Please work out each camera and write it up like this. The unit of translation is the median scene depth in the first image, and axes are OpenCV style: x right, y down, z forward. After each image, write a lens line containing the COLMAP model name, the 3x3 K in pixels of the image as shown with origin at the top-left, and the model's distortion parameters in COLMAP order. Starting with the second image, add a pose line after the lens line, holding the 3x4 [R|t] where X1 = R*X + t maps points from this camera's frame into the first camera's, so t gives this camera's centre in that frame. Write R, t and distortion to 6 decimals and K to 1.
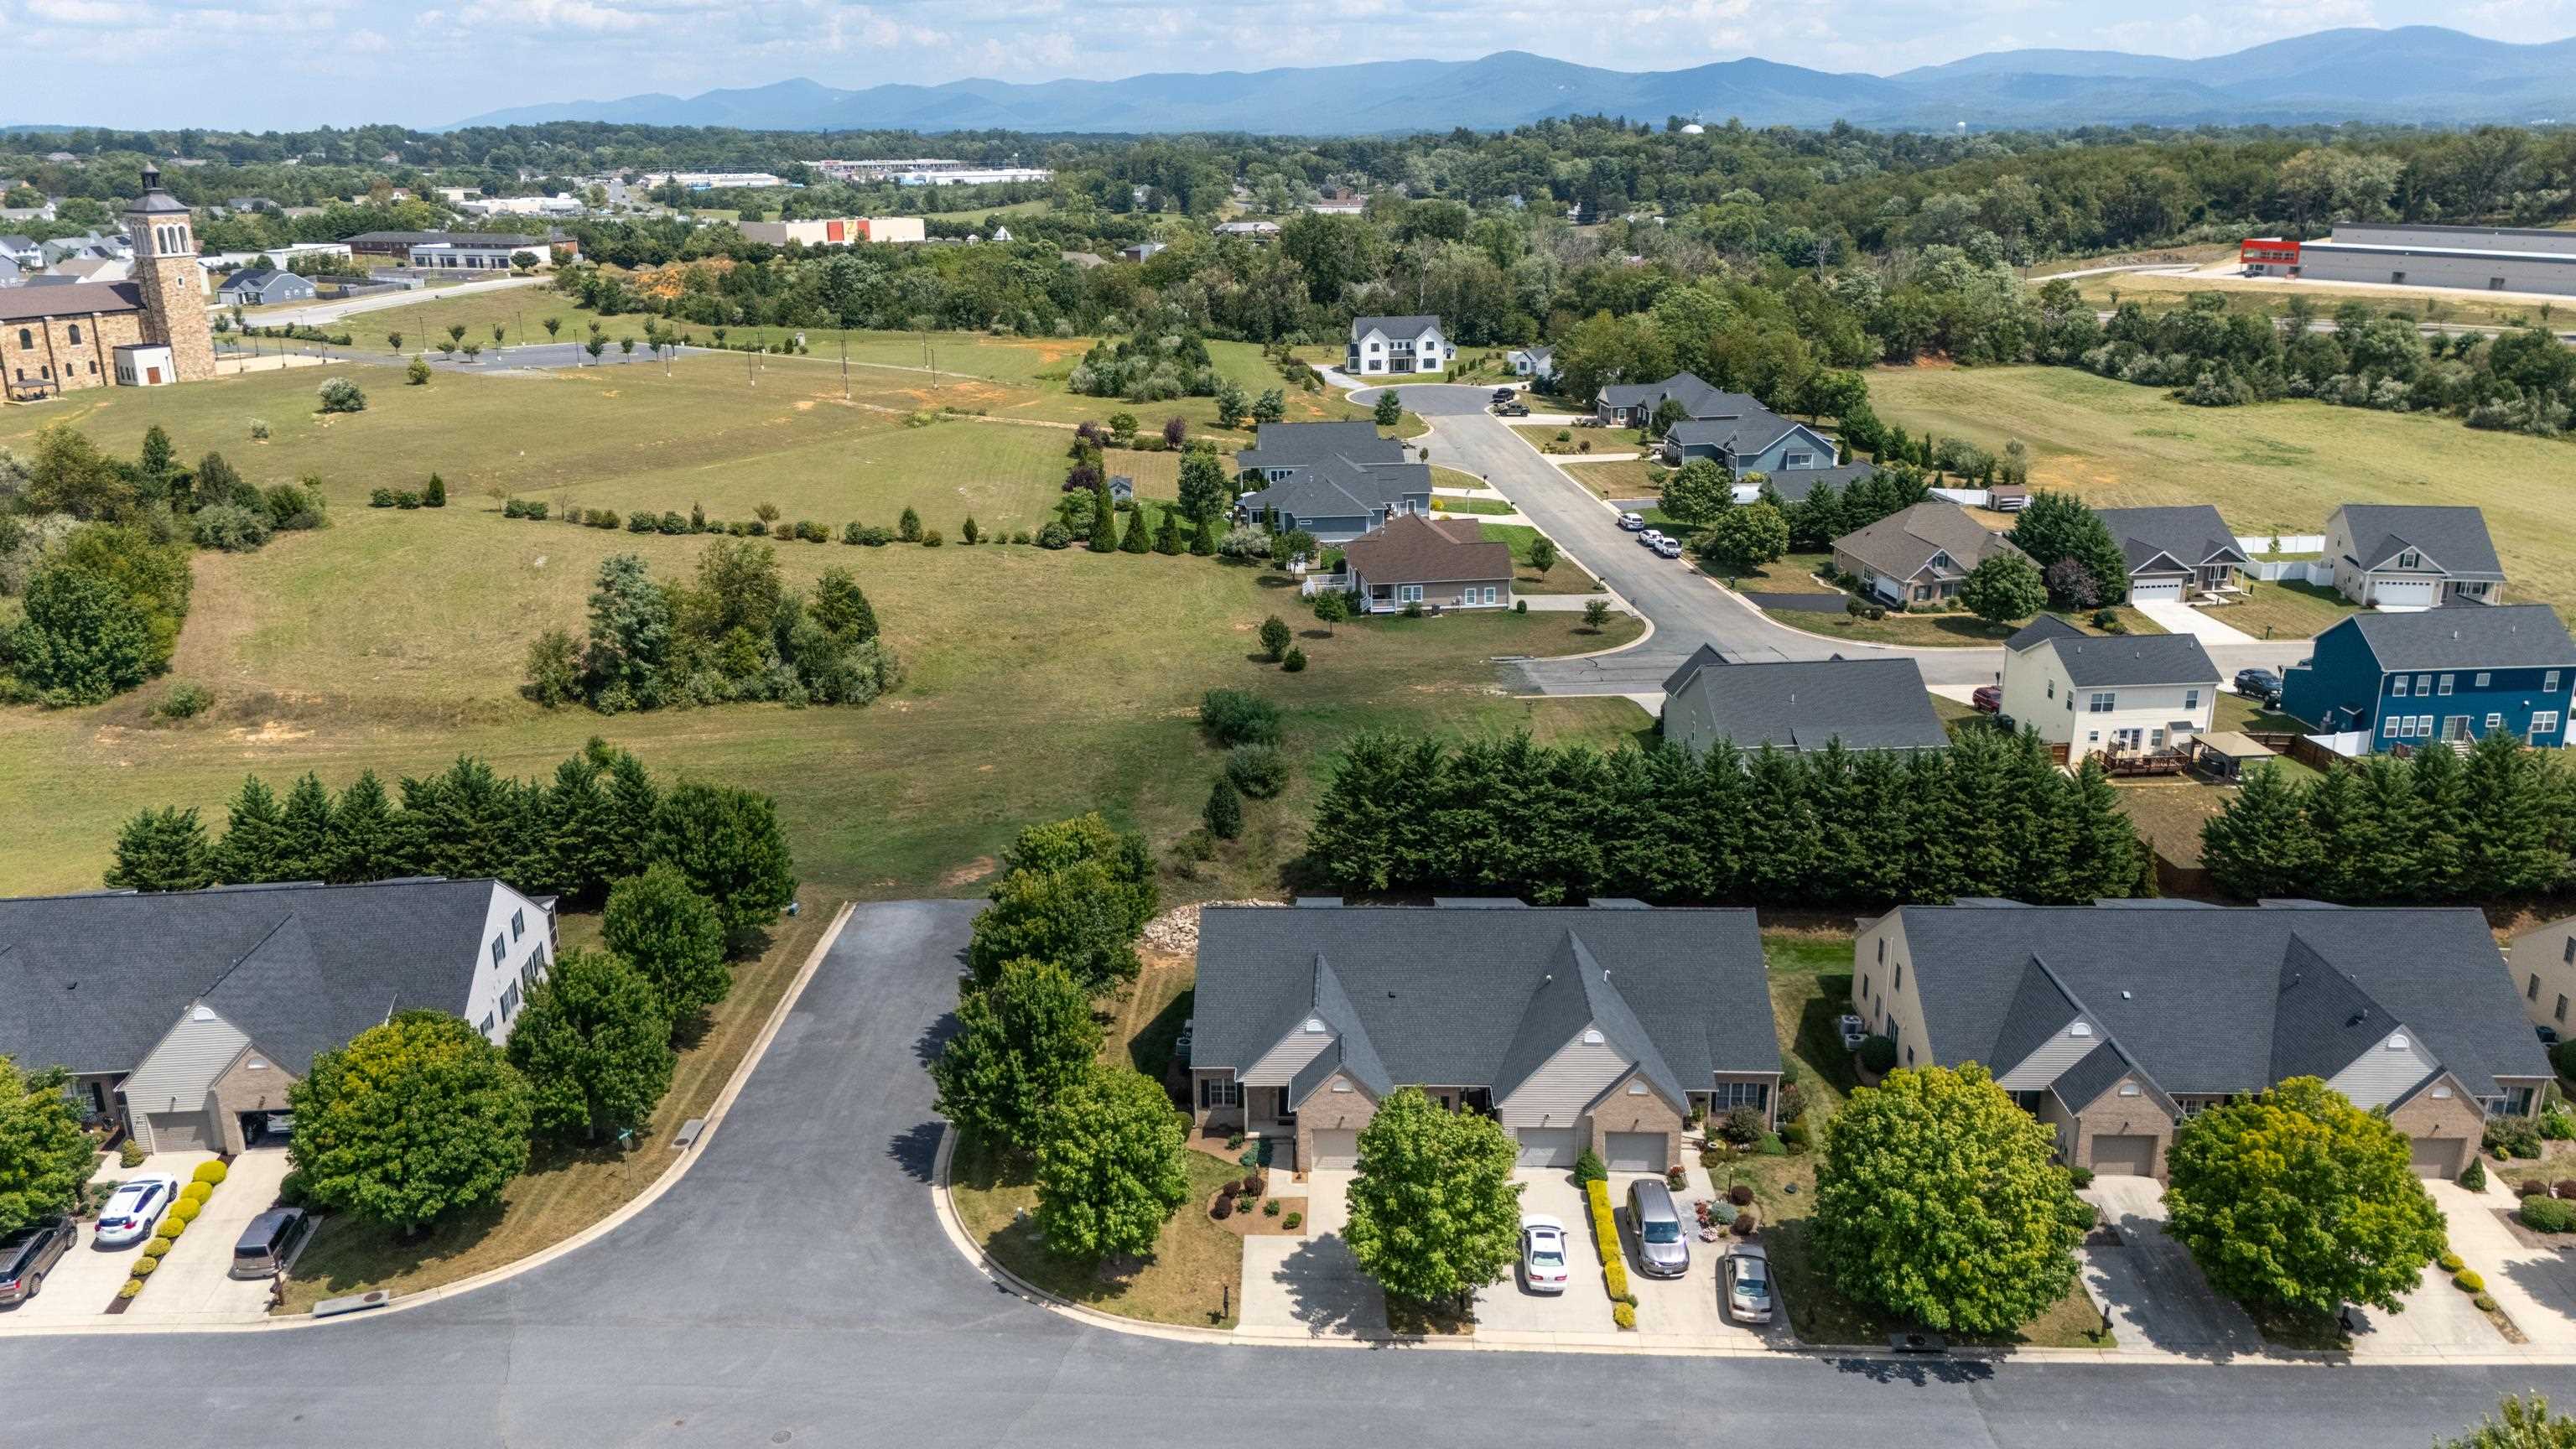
lens RADIAL K [[1910.1, 0, 1277.5], [0, 1910.1, 725.3], [0, 0, 1]] dist [0.070779, -0.063385]
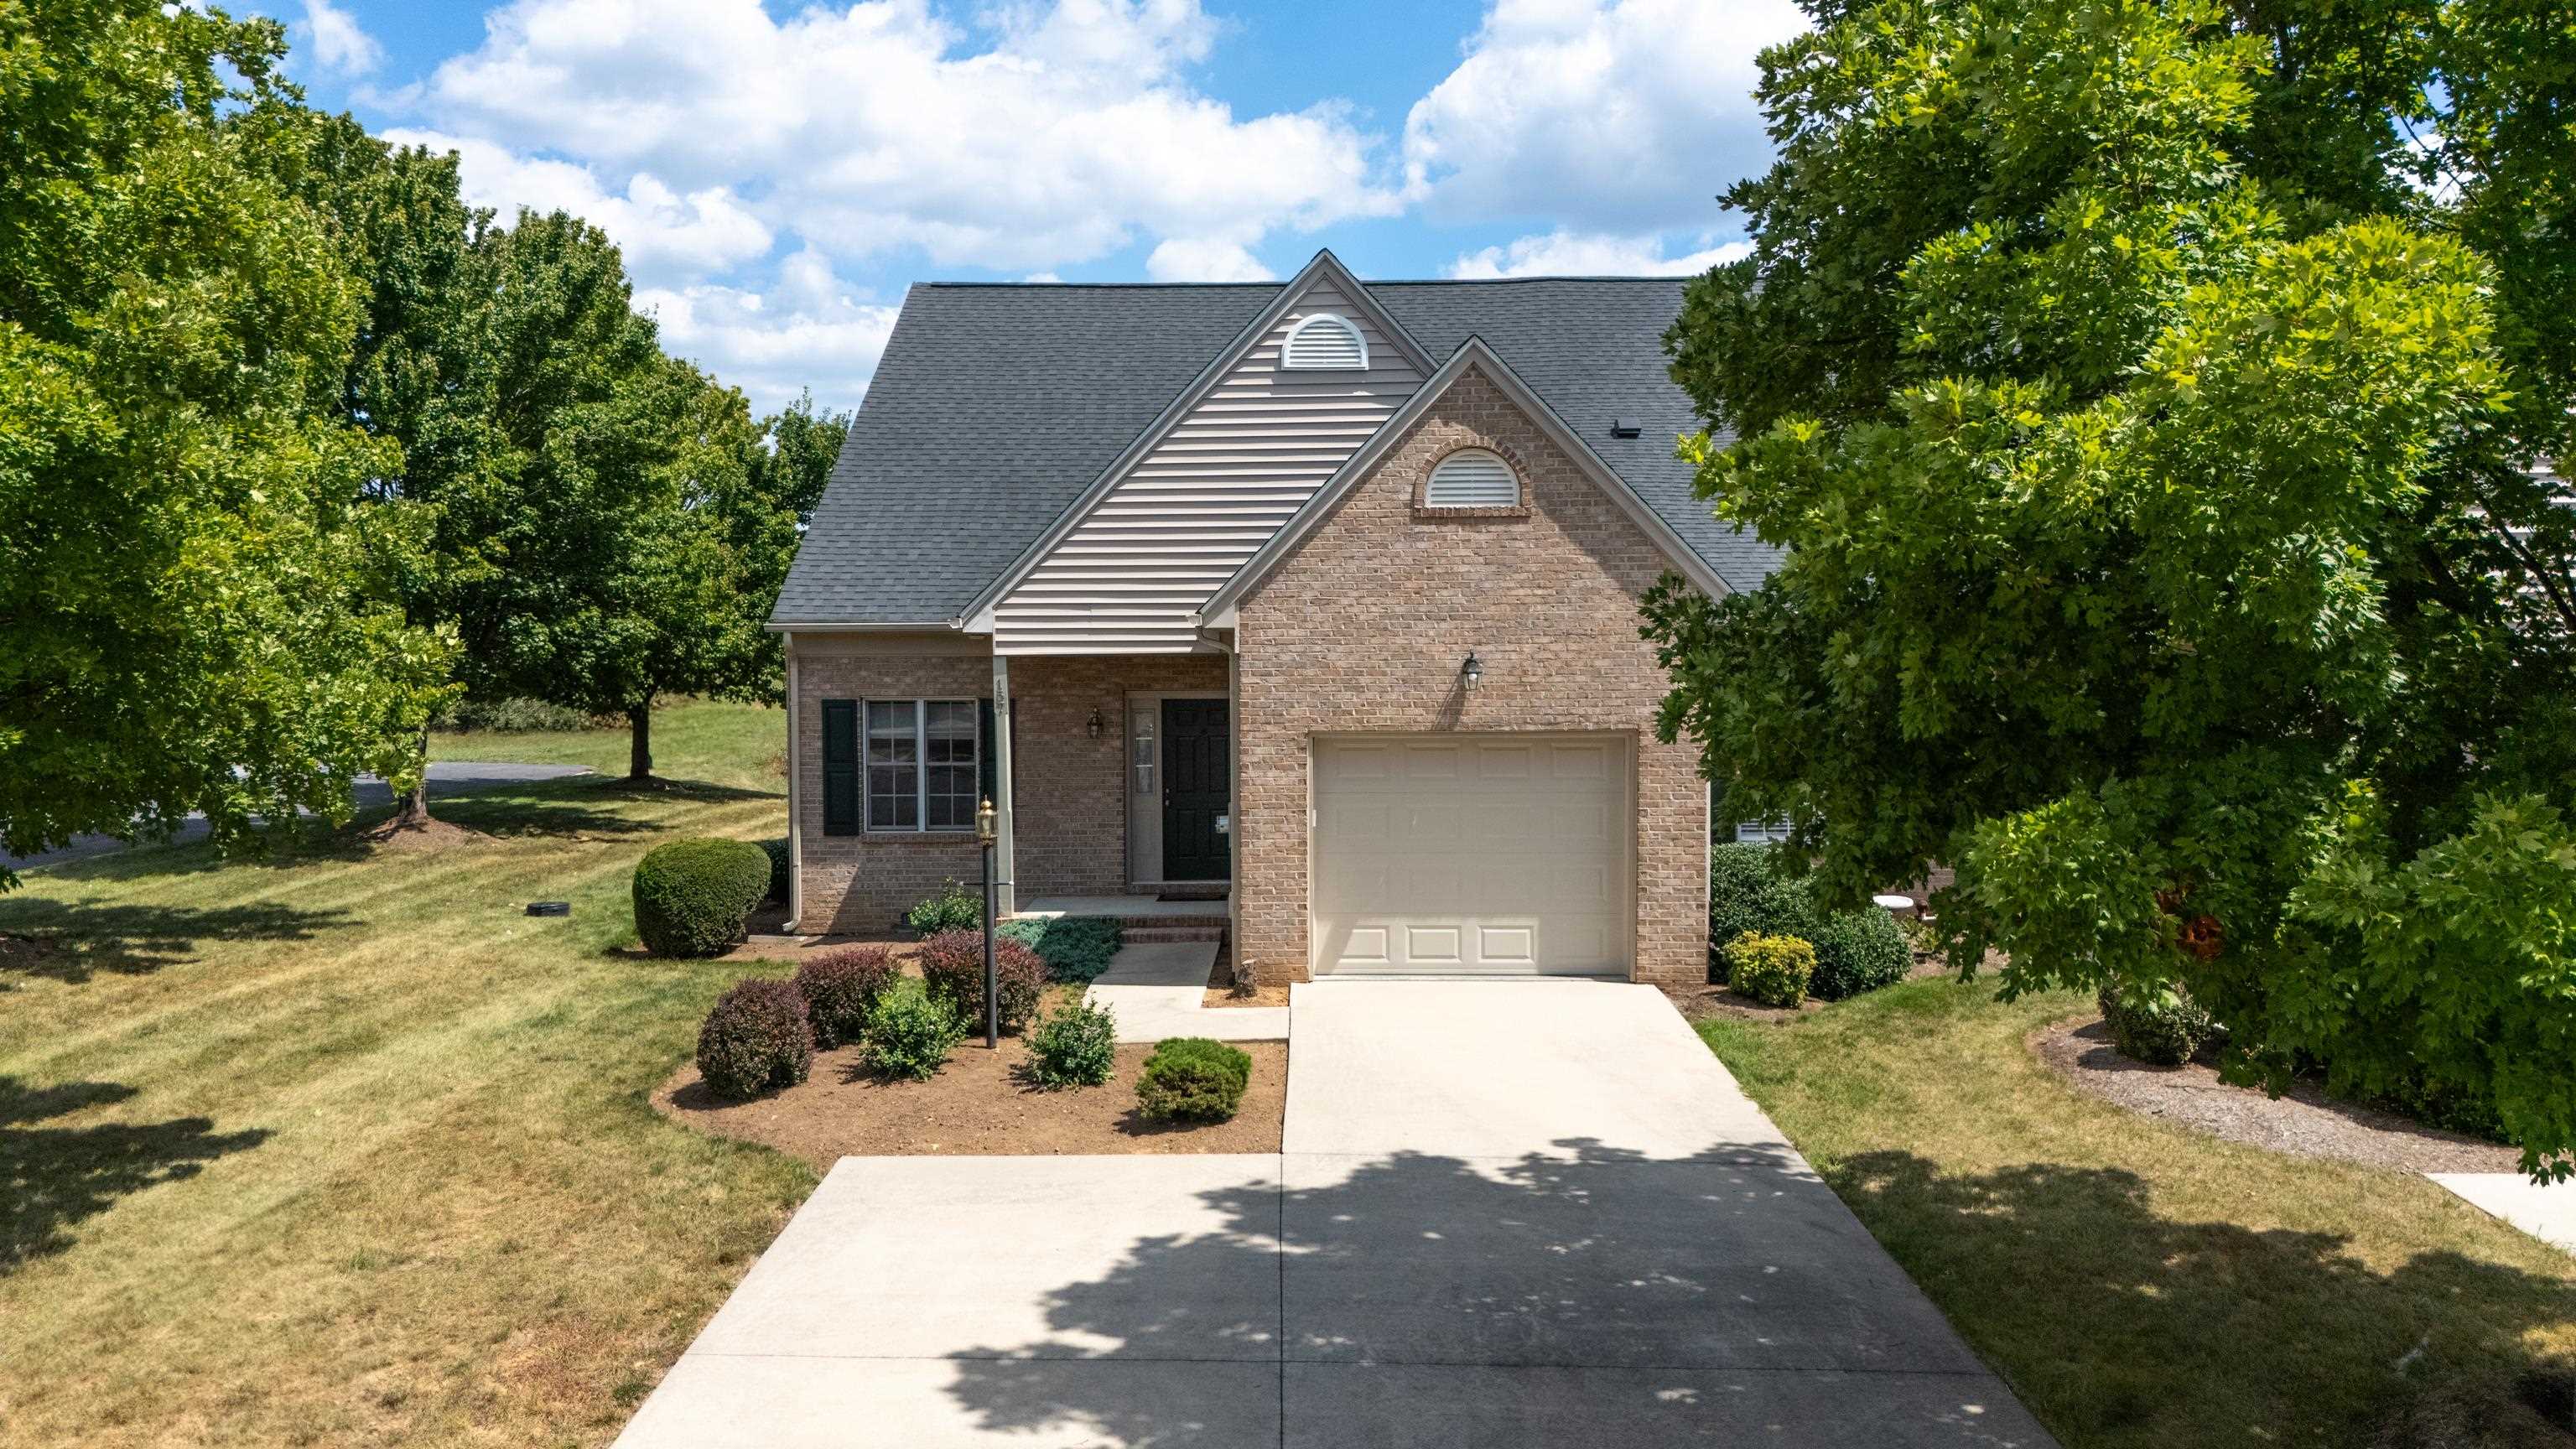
lens RADIAL K [[1910.1, 0, 1286.1], [0, 1910.1, 744.7], [0, 0, 1]] dist [0.070779, -0.063385]
pose [[0.999907, 0.005156, 0.012663, 0.012743], [-0.001801, 0.967775, -0.251811, 0.251835], [-0.013553, 0.251765, 0.967694, 0.791590]]
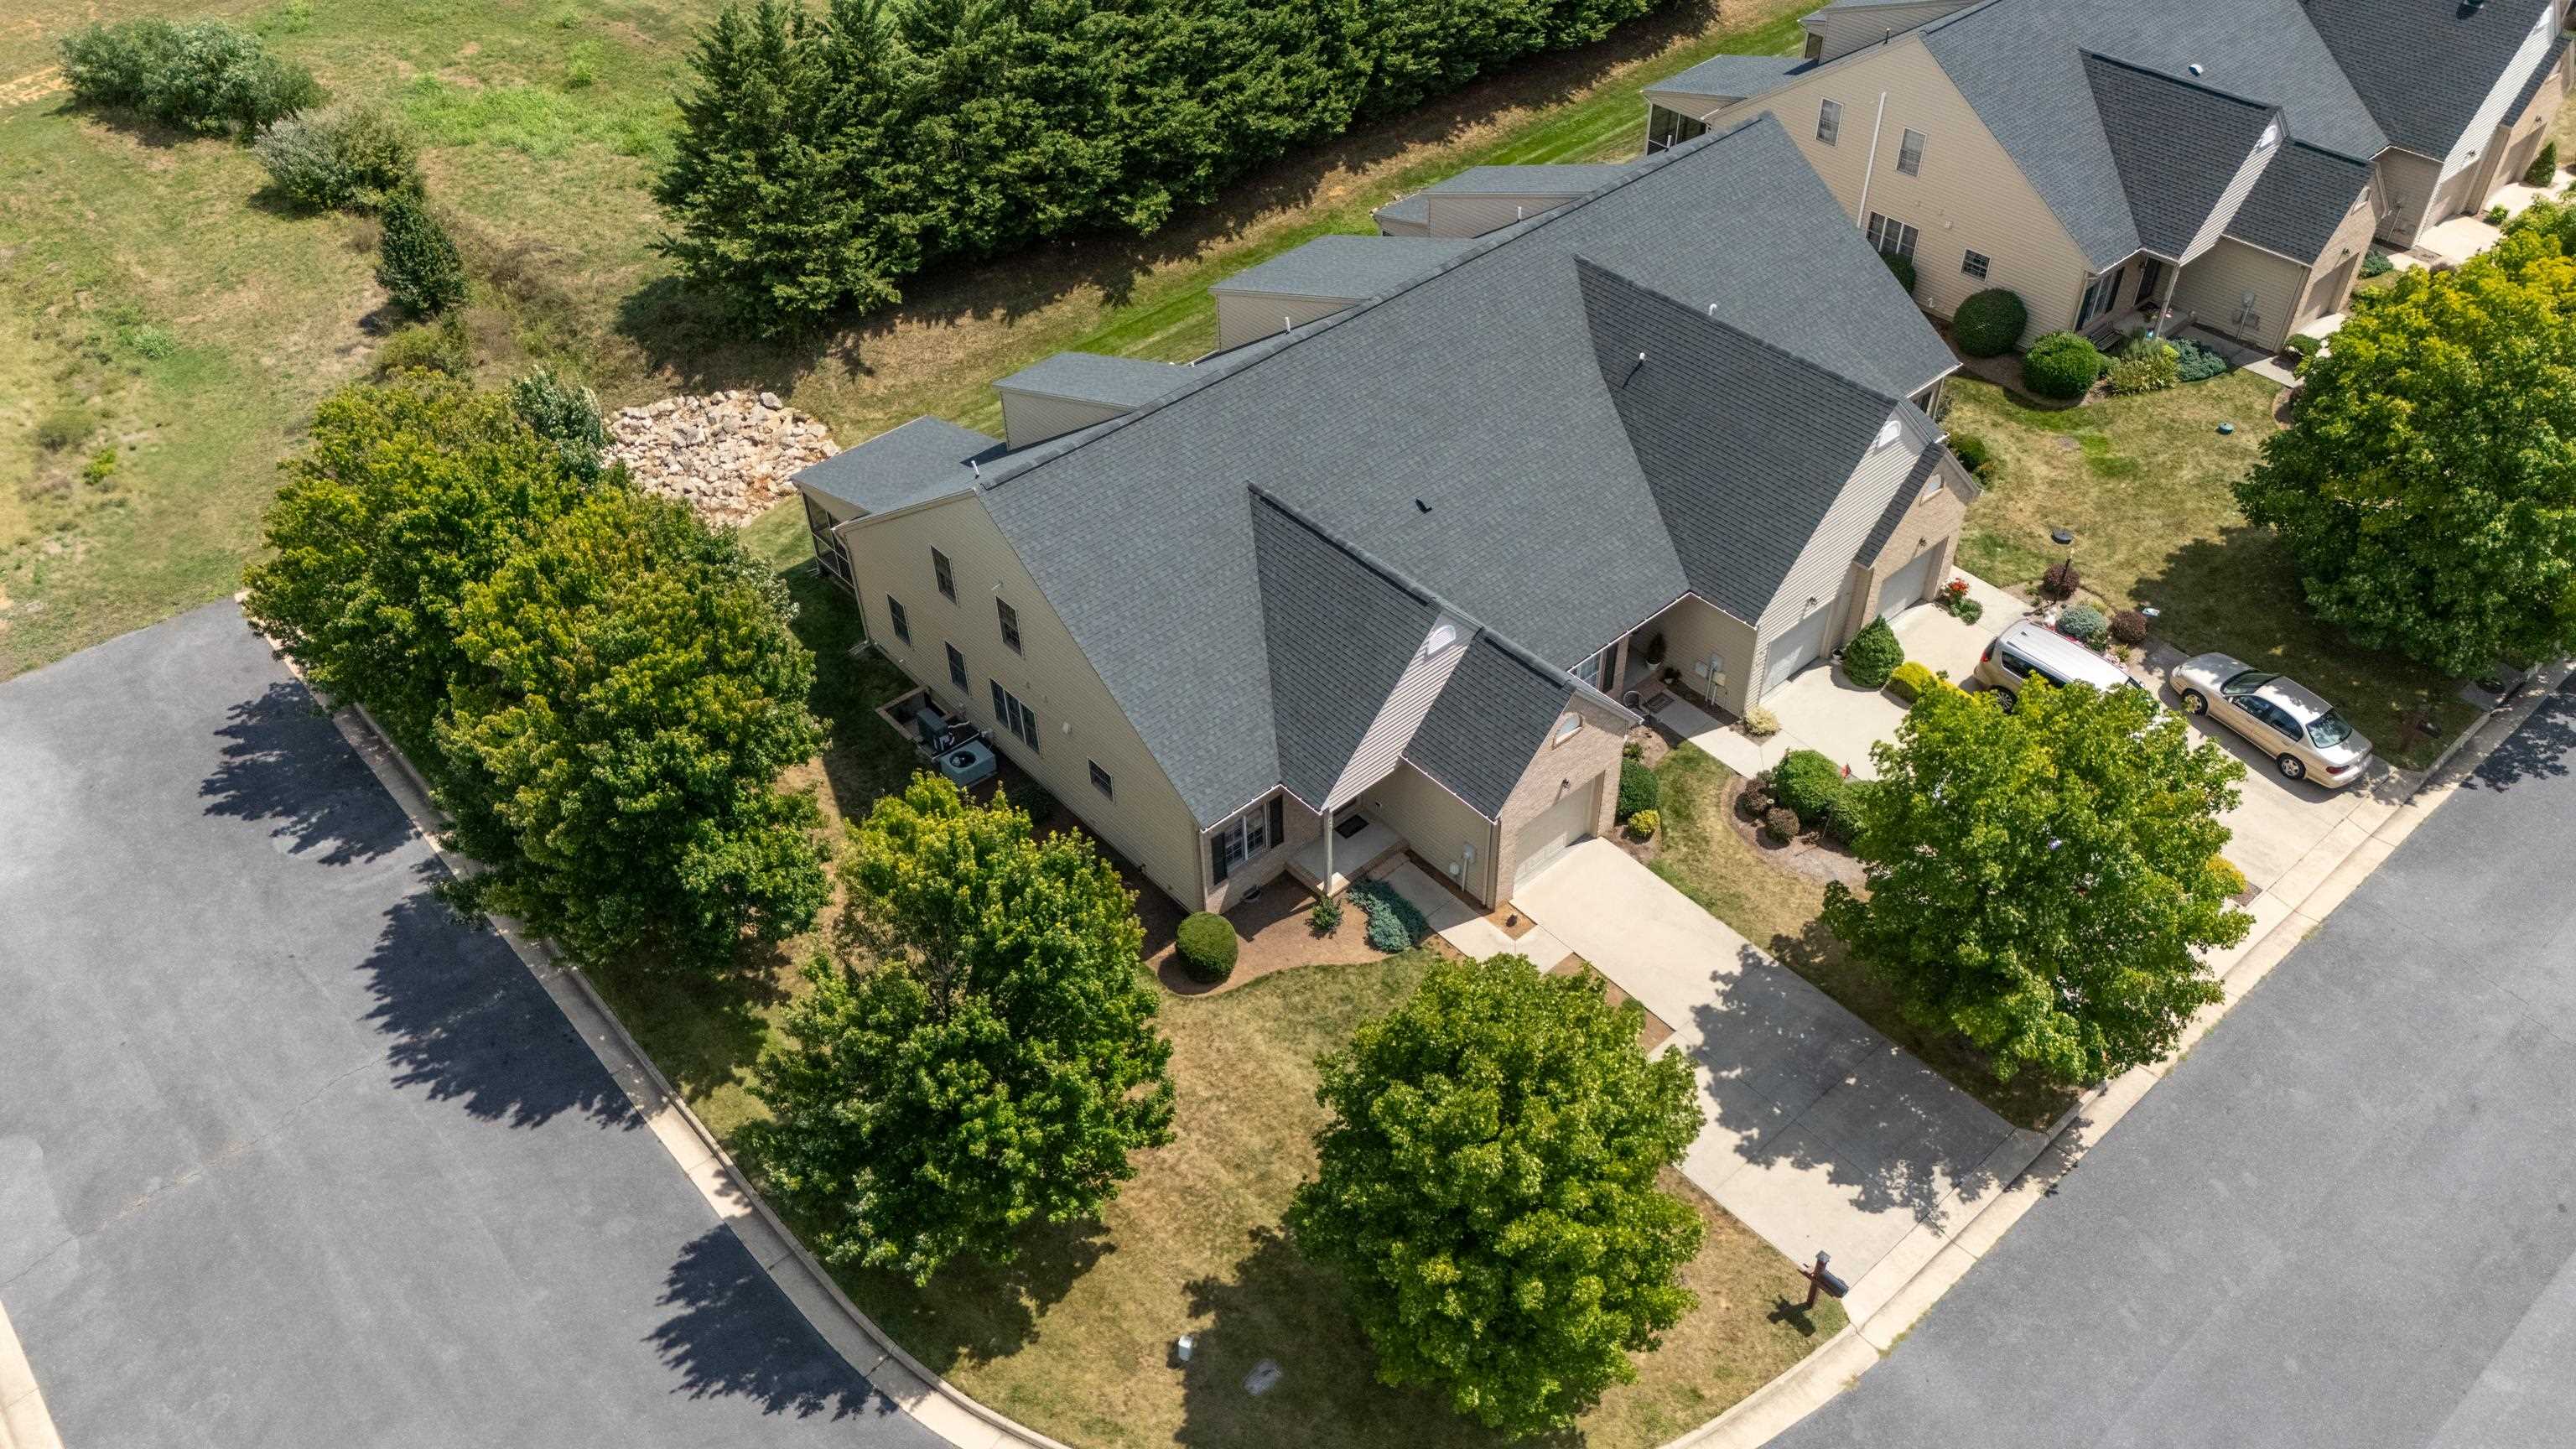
lens RADIAL K [[1910.1, 0, 1279.5], [0, 1910.1, 745.0], [0, 0, 1]] dist [0.070779, -0.063385]
pose [[0.730480, -0.460575, 0.504251, -0.253031], [0.219719, 0.857599, 0.465024, -0.044804], [-0.646624, -0.228897, 0.727656, 0.670305]]
